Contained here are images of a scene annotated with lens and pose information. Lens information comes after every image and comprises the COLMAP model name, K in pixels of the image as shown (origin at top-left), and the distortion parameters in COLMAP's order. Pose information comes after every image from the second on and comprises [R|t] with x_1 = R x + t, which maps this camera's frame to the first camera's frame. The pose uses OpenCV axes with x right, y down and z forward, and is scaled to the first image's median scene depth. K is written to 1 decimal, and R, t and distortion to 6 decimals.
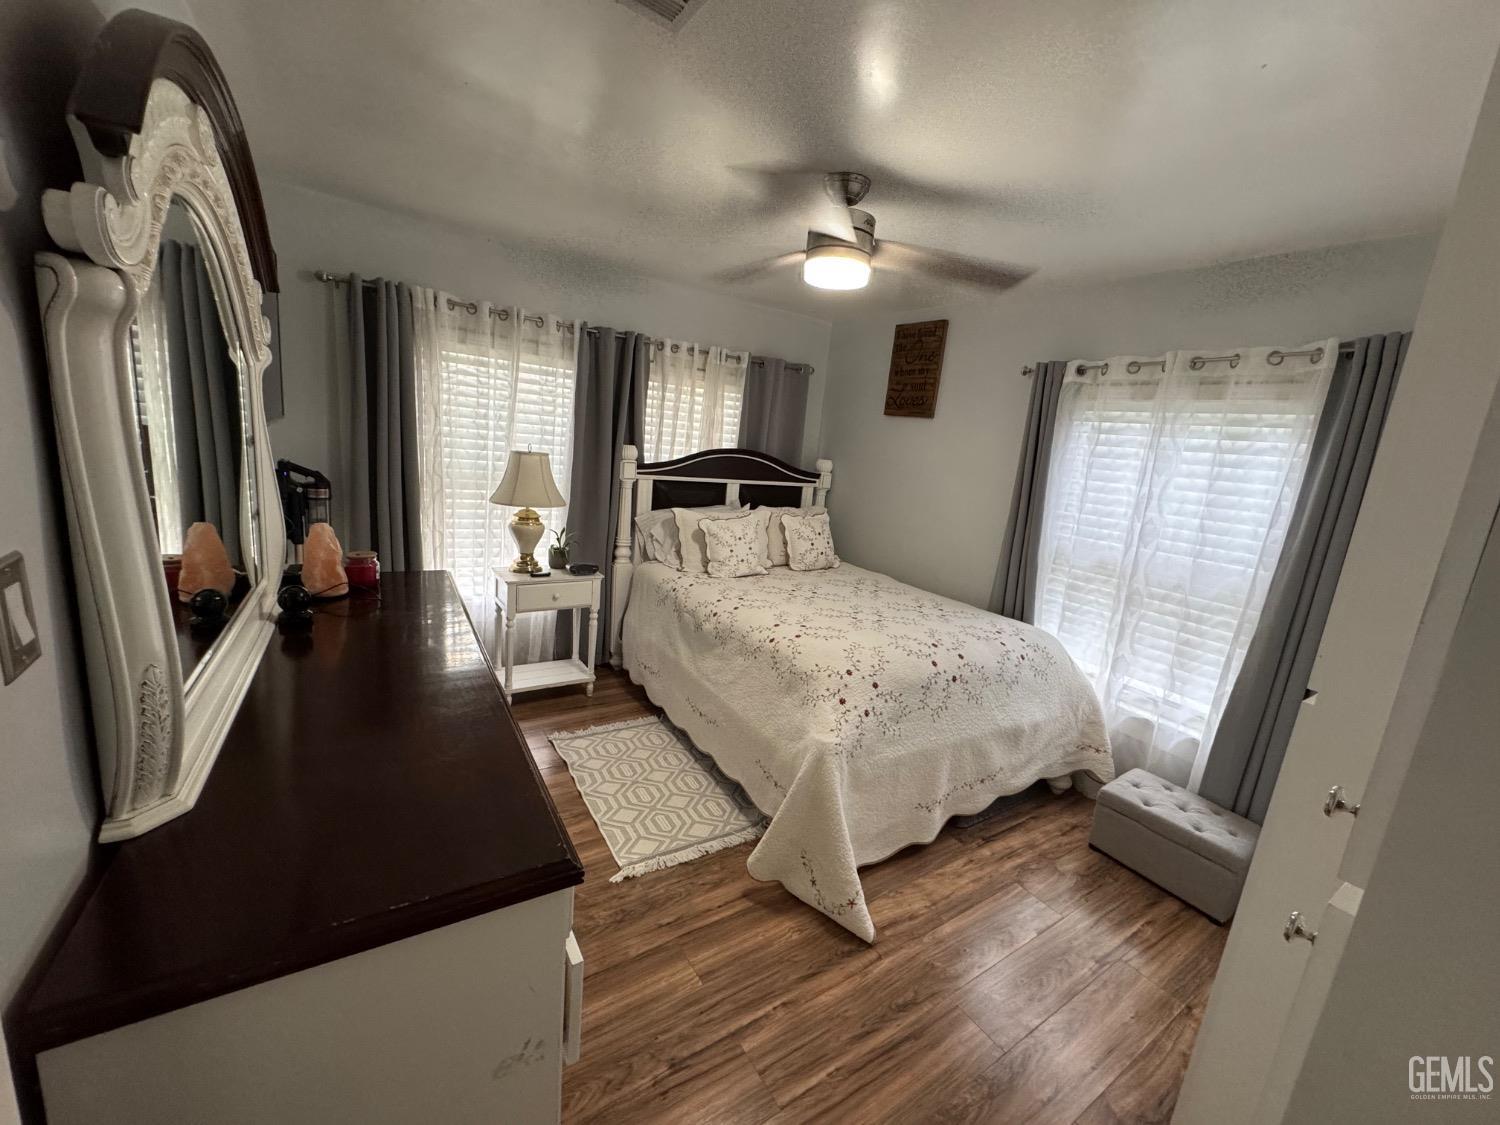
lens RADIAL K [[600.9, 0, 750.0], [0, 600.9, 562.5], [0, 0, 1]] dist [-0.000726, -0.000322]
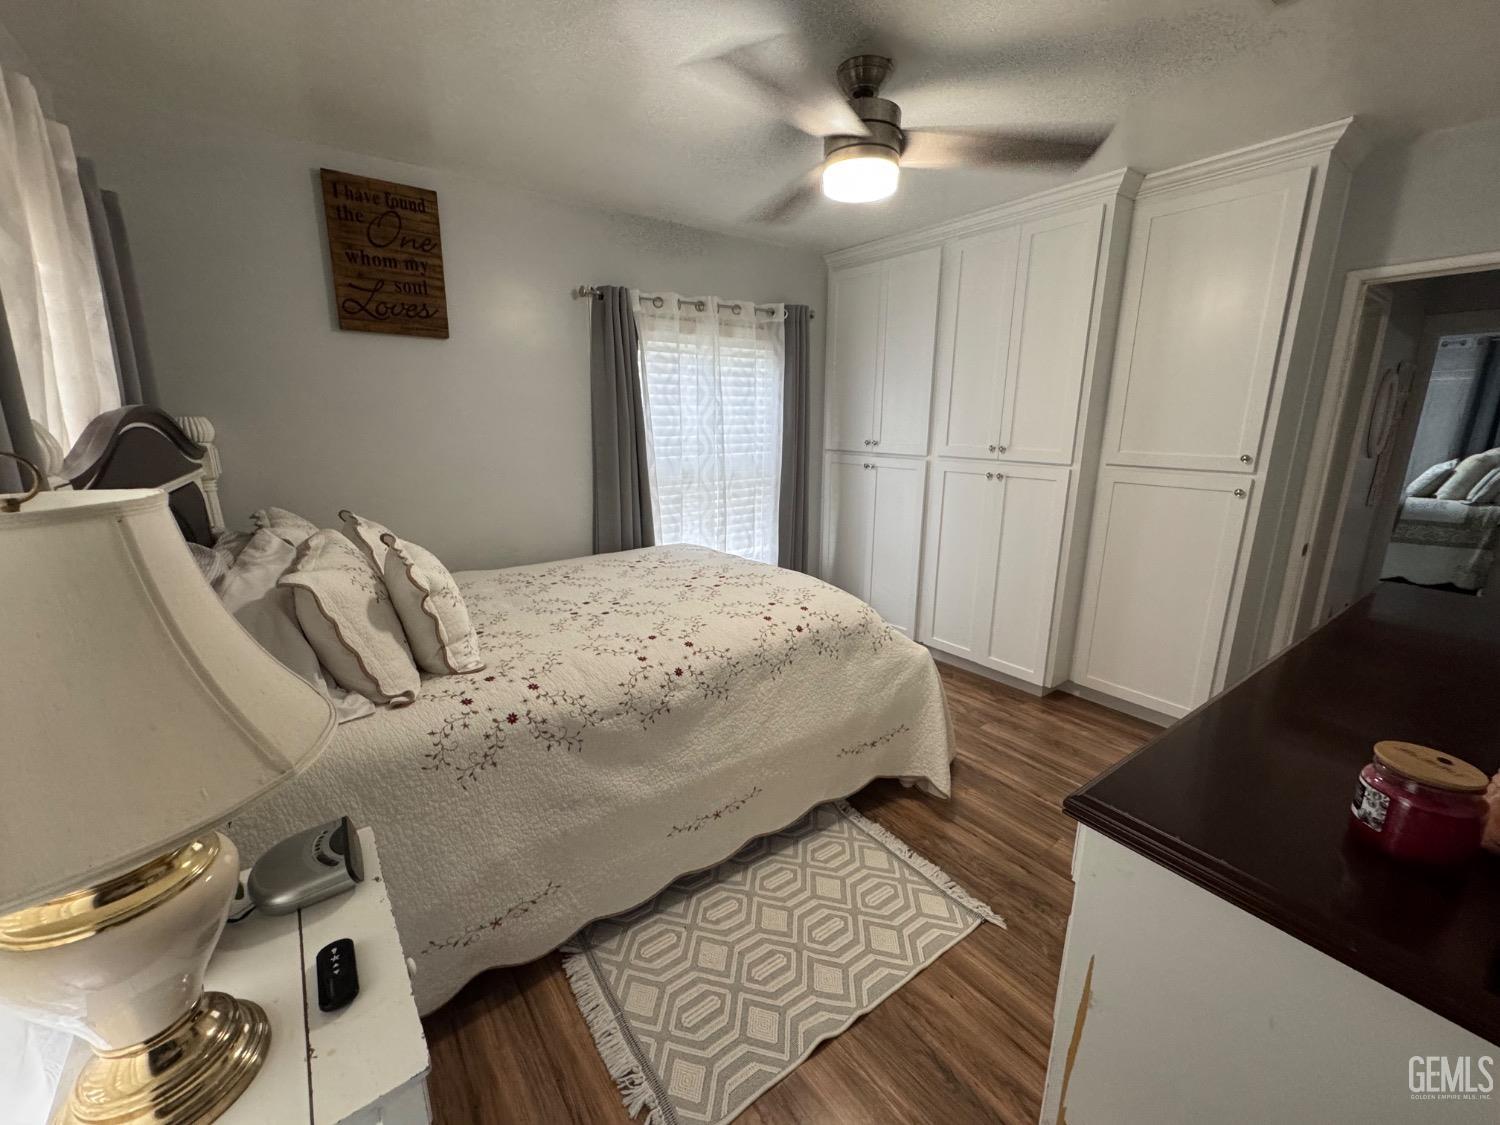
lens RADIAL K [[600.9, 0, 750.0], [0, 600.9, 562.5], [0, 0, 1]] dist [-0.000726, -0.000322]
pose [[-0.063304, -0.323582, 0.944080, -0.594407], [0.200411, 0.922585, 0.329654, -0.200457], [-0.977664, 0.210073, 0.006446, 0.884405]]
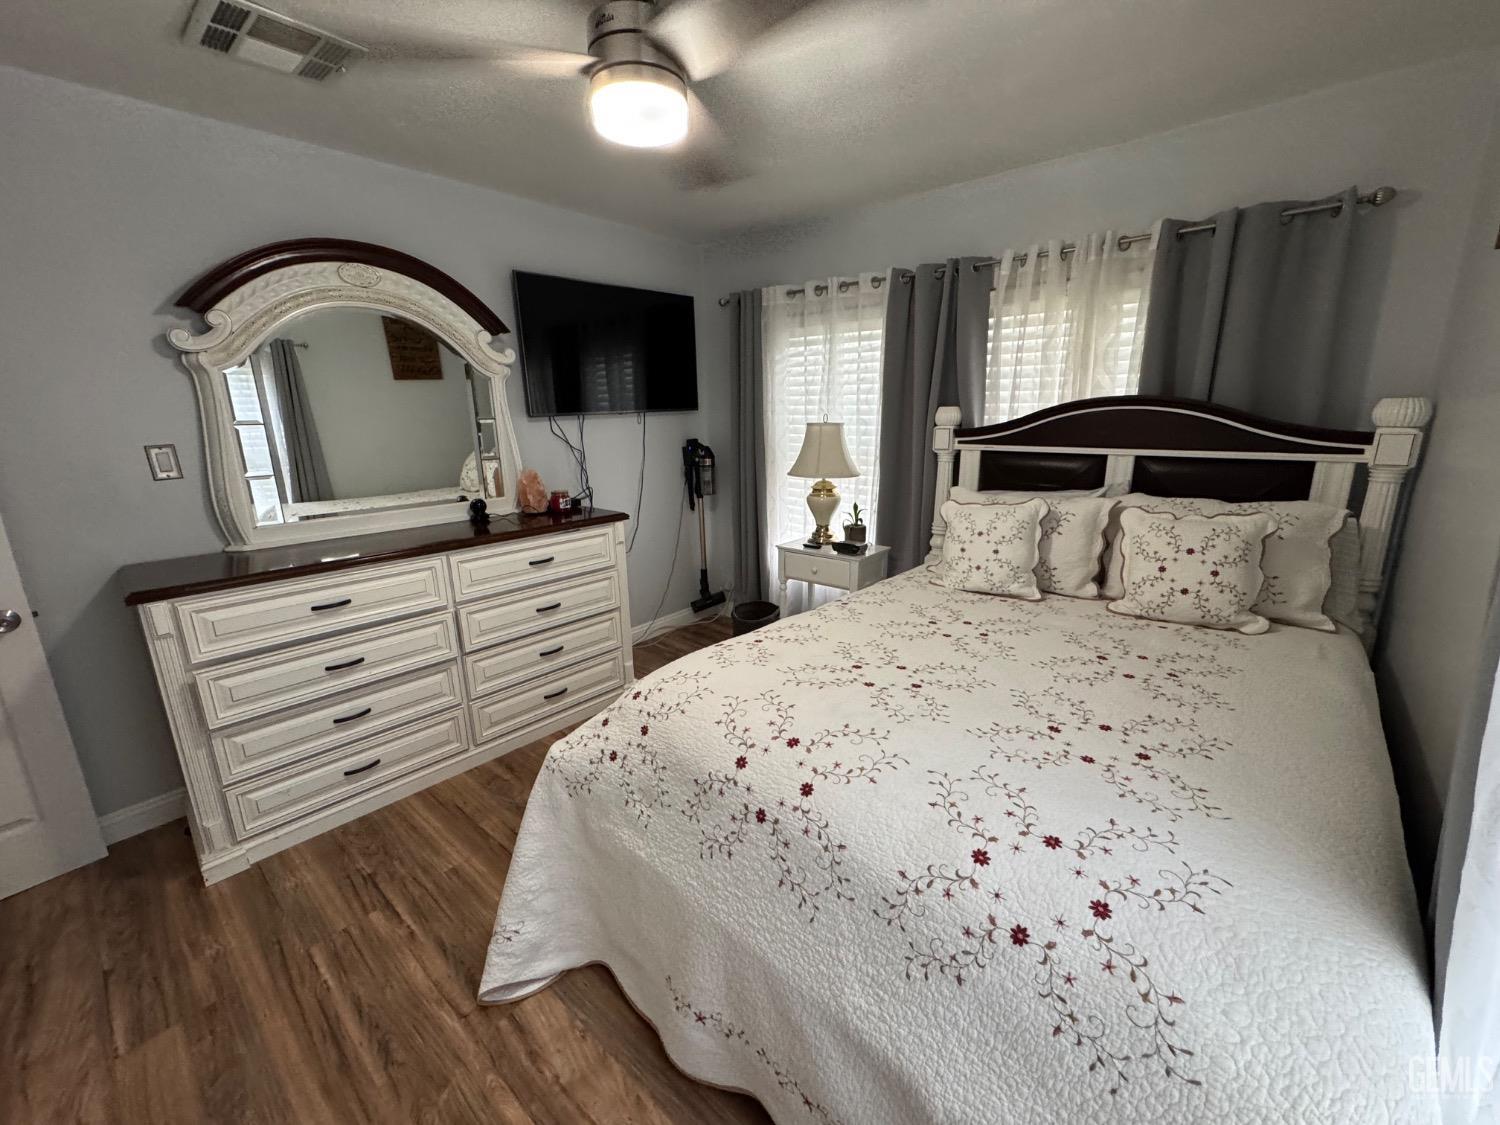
lens RADIAL K [[601.7, 0, 750.0], [0, 601.7, 562.5], [0, 0, 1]] dist [-0.002921, -0.000460]
pose [[0.267803, 0.142544, -0.952871, 0.583194], [-0.152803, 0.982762, 0.104071, -0.041790], [0.951280, 0.117731, 0.284968, 0.629757]]
